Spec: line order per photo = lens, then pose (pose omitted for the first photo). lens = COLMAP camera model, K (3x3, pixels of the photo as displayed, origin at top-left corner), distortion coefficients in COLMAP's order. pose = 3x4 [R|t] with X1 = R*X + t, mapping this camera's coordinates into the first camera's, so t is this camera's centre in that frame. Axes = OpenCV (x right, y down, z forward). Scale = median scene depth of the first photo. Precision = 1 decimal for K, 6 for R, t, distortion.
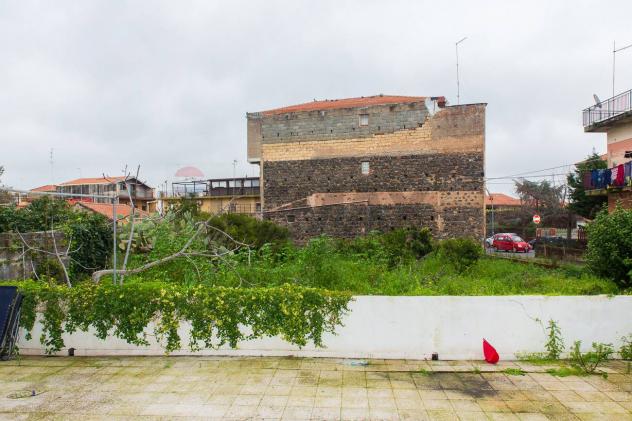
lens RADIAL K [[436.2, 0, 323.0], [0, 436.2, 223.6], [0, 0, 1]] dist [0.012131, 0.001163]
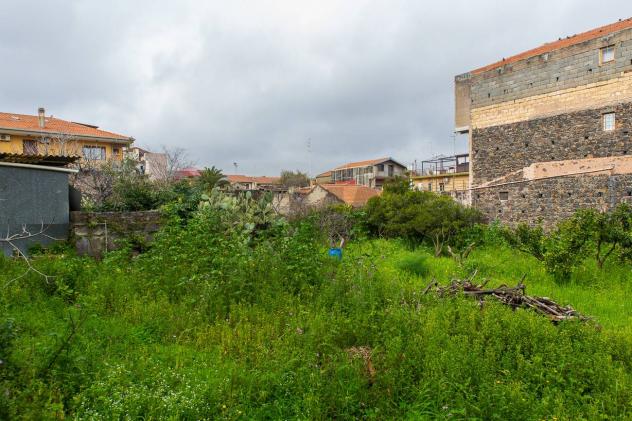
lens RADIAL K [[436.2, 0, 320.3], [0, 436.2, 215.7], [0, 0, 1]] dist [0.012131, 0.001163]
pose [[0.783465, 0.012084, -0.621318, 0.174061], [0.007144, 0.999570, 0.028448, 0.000502], [0.621395, -0.026726, 0.783042, 0.145027]]
